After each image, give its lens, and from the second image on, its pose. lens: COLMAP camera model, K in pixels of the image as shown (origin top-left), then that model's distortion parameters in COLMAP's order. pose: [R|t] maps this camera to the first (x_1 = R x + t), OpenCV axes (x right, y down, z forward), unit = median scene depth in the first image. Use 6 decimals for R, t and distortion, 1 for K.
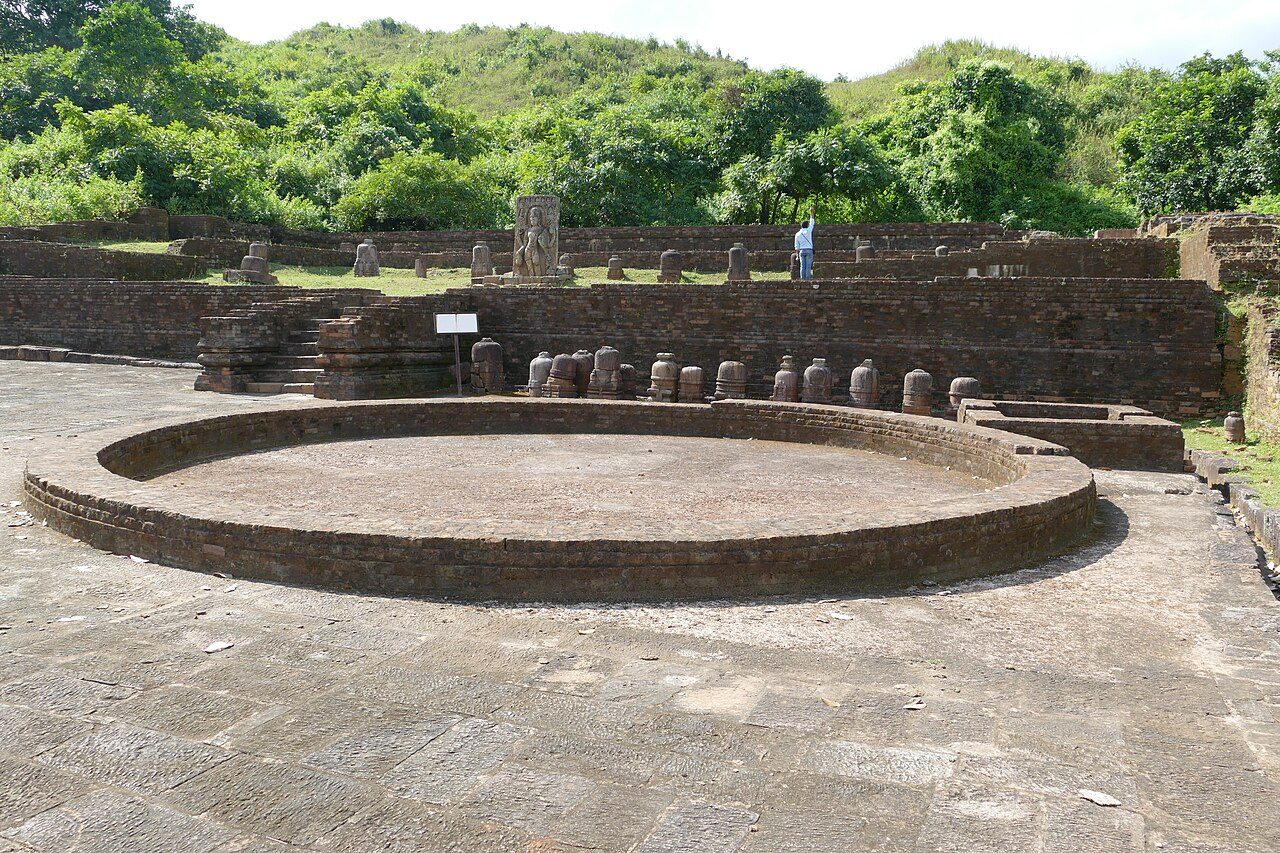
lens RADIAL K [[3052.0, 0, 640.0], [0, 3052.0, 426.5], [0, 0, 1]] dist [-0.011745, 0.069580]
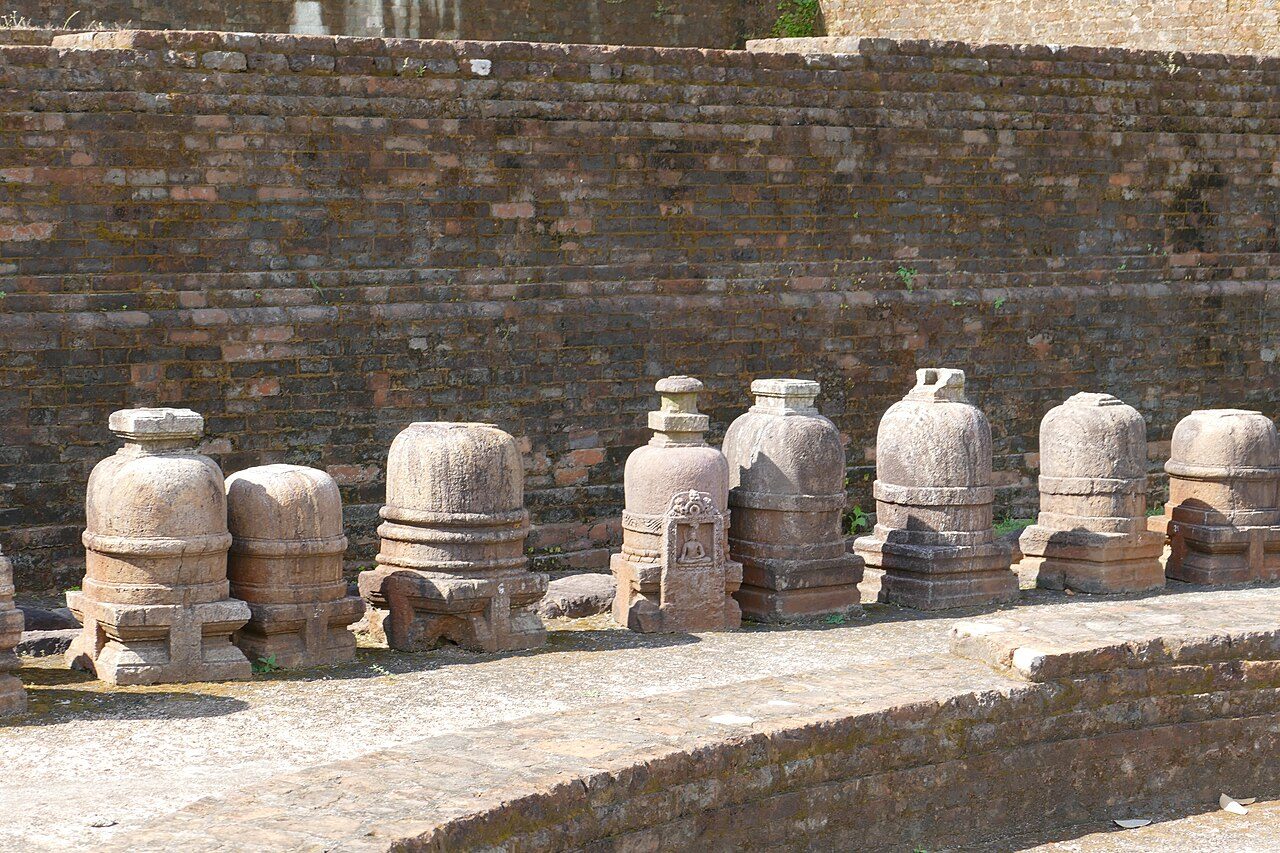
lens RADIAL K [[3052.0, 0, 640.0], [0, 3052.0, 426.5], [0, 0, 1]] dist [-0.011745, 0.069580]
pose [[0.319286, -0.103223, 0.942020, -0.164414], [0.026334, 0.994633, 0.100062, -0.041907], [-0.947292, -0.007141, 0.320291, 0.923253]]
